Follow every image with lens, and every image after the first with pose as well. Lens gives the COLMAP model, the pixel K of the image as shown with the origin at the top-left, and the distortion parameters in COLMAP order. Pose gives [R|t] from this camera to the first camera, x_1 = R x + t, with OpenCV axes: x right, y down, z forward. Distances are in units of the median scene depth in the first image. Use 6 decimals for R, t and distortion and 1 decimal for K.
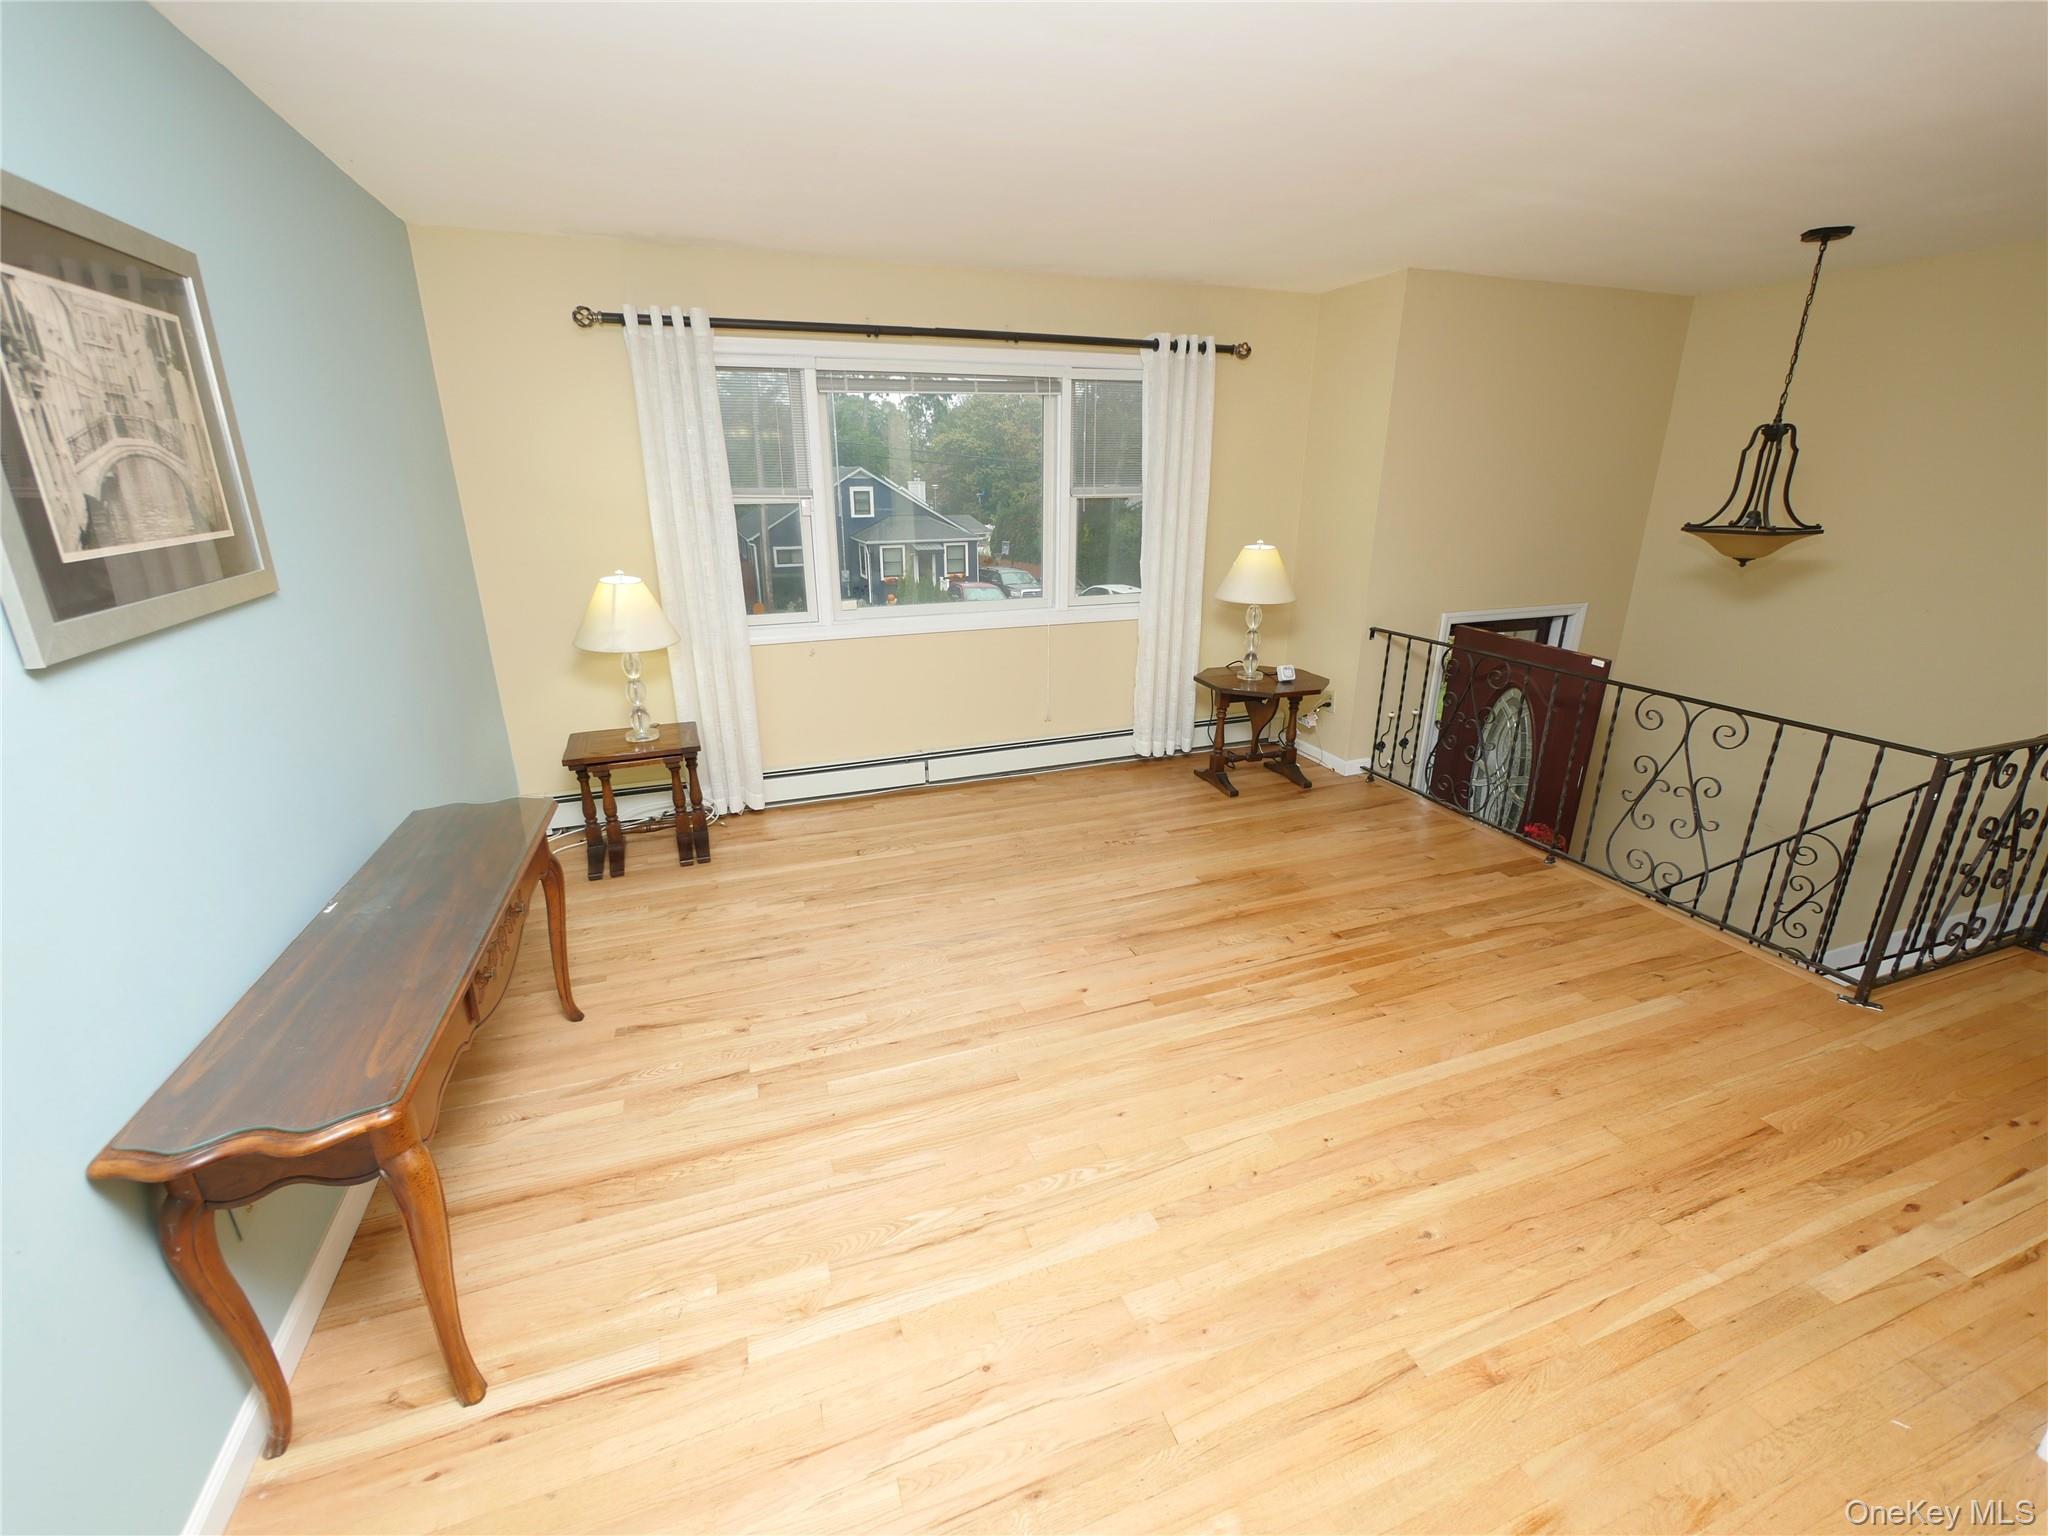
lens RADIAL K [[863.8, 0, 1022.5], [0, 863.8, 759.2], [0, 0, 1]] dist [-0.008846, 0.000470]
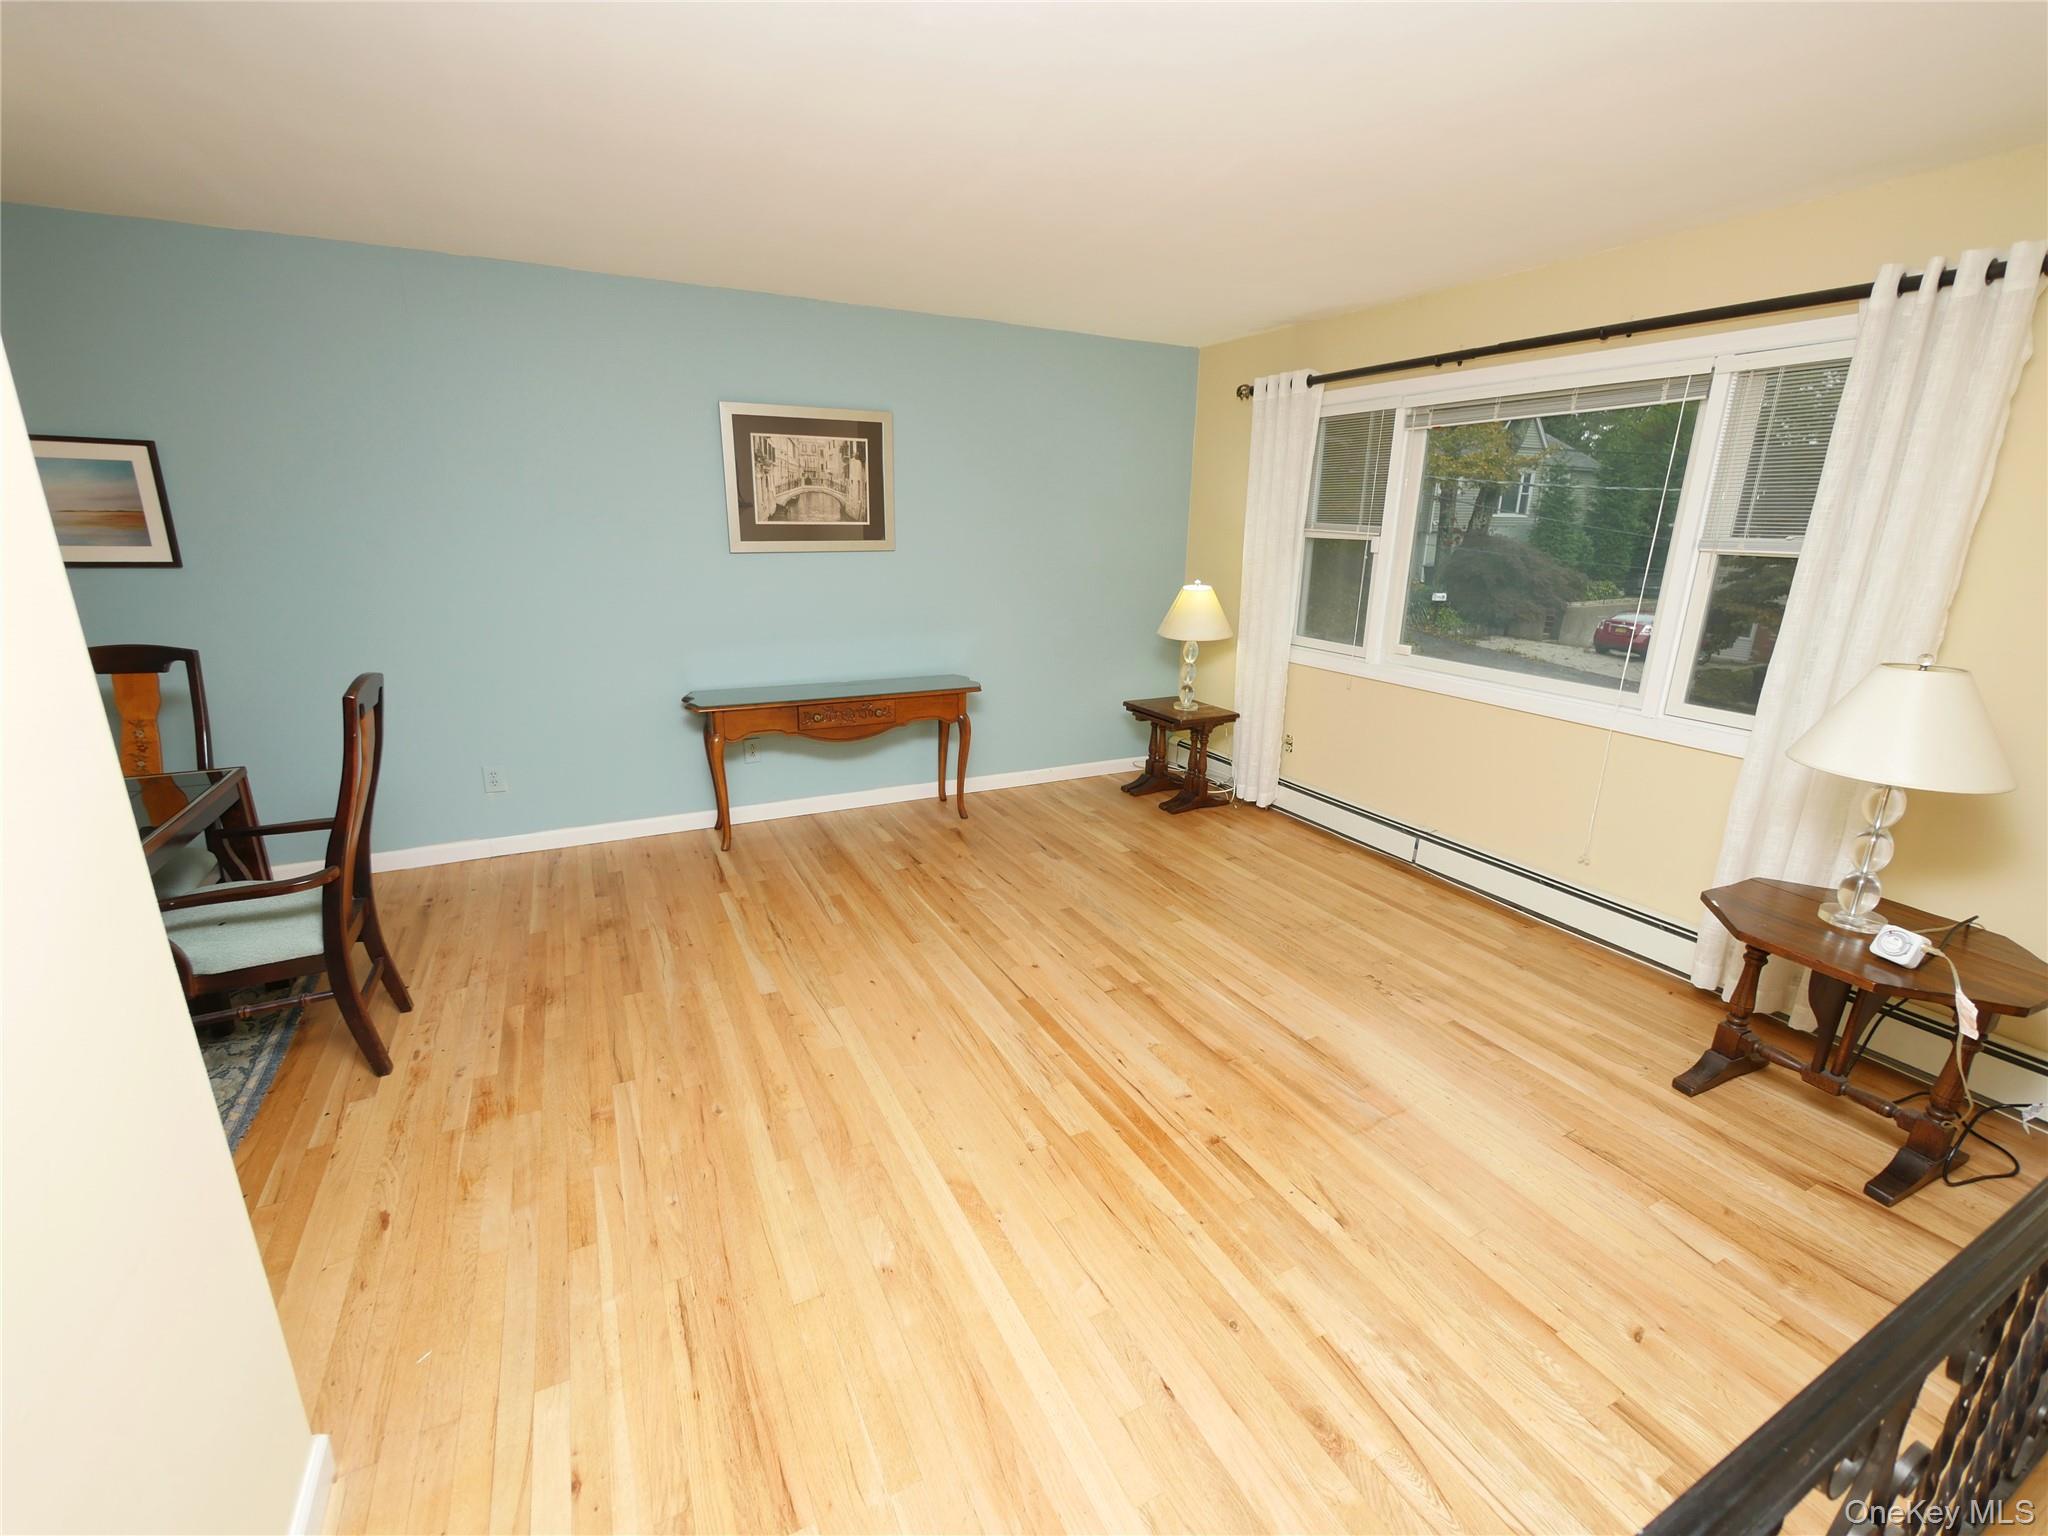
lens RADIAL K [[863.8, 0, 1018.6], [0, 863.8, 765.6], [0, 0, 1]] dist [-0.008846, 0.000470]
pose [[0.122589, 0.283548, -0.951090, 0.737980], [-0.332228, 0.914753, 0.229893, -0.150197], [0.935199, 0.287796, 0.206342, 0.480982]]
